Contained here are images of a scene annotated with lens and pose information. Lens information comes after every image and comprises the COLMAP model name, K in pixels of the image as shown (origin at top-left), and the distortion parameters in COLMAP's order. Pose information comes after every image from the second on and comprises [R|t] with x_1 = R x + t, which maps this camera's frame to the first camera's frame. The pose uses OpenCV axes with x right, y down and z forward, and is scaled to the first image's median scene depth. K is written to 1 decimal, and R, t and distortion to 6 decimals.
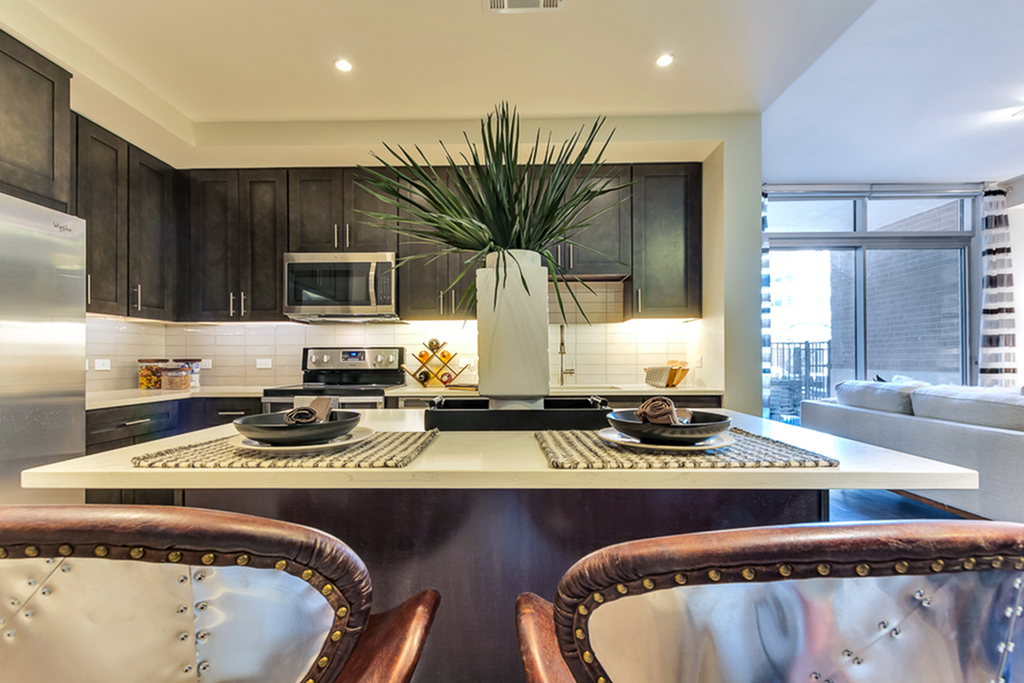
lens RADIAL K [[479.9, 0, 510.0], [0, 479.9, 359.6], [0, 0, 1]] dist [0.003432, 0.000528]
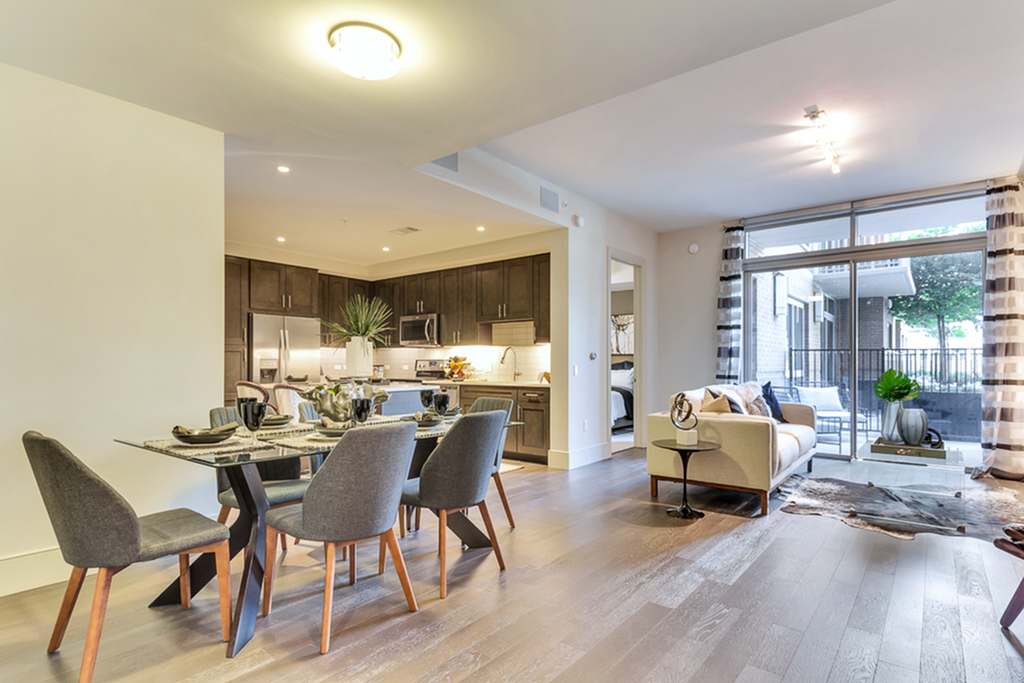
lens RADIAL K [[479.9, 0, 510.0], [0, 479.9, 359.6], [0, 0, 1]] dist [0.003432, 0.000528]
pose [[0.805401, 0.000001, -0.592730, 0.813808], [-0.002861, 0.999988, -0.003885, -0.014040], [0.592723, 0.004824, 0.805392, -0.305289]]
